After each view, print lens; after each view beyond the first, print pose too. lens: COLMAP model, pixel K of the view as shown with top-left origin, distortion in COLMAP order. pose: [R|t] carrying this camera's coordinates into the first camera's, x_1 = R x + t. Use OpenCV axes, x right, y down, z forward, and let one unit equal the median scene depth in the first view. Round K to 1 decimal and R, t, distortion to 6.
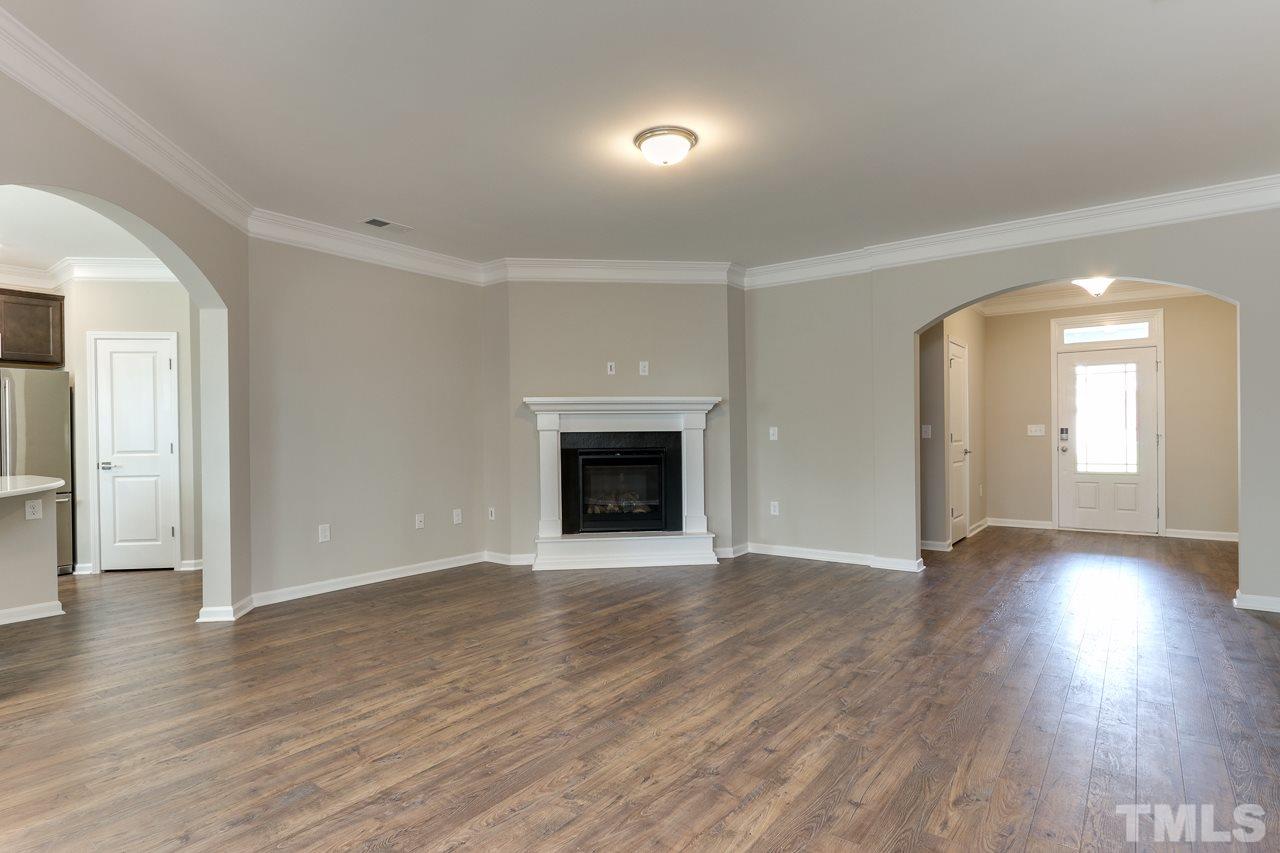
lens RADIAL K [[671.8, 0, 621.8], [0, 671.8, 434.9], [0, 0, 1]] dist [-0.007480, 0.000103]
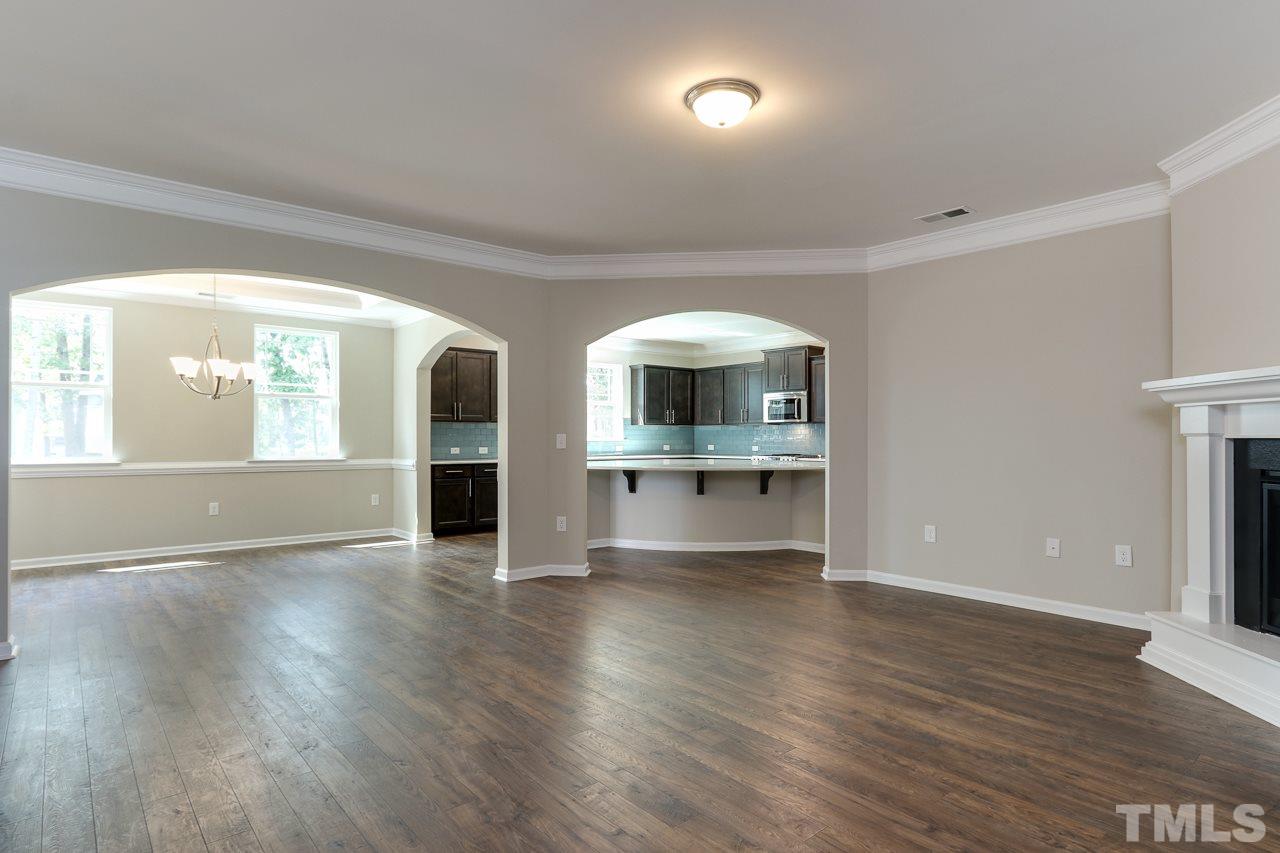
lens RADIAL K [[671.8, 0, 621.8], [0, 671.8, 434.9], [0, 0, 1]] dist [-0.007480, 0.000103]
pose [[-0.211566, 0.006931, -0.977339, 0.985785], [0.002072, 0.999976, 0.006643, -0.019958], [0.977361, -0.000620, -0.211576, 1.123229]]
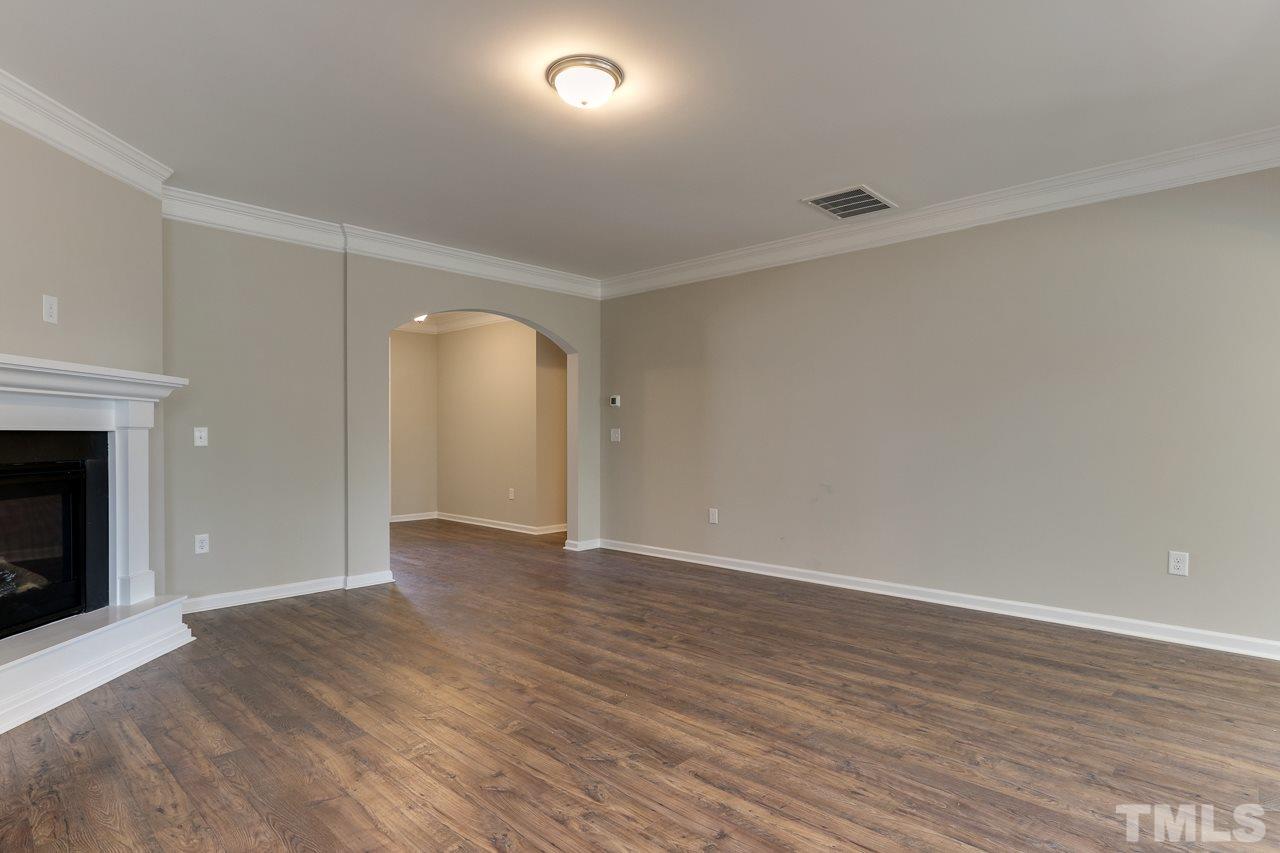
lens RADIAL K [[671.8, 0, 621.8], [0, 671.8, 434.9], [0, 0, 1]] dist [-0.007480, 0.000103]
pose [[0.111762, 0.011126, 0.993673, -0.787430], [0.000266, 0.999937, -0.011226, 0.007392], [-0.993735, 0.001519, 0.111752, 0.919658]]
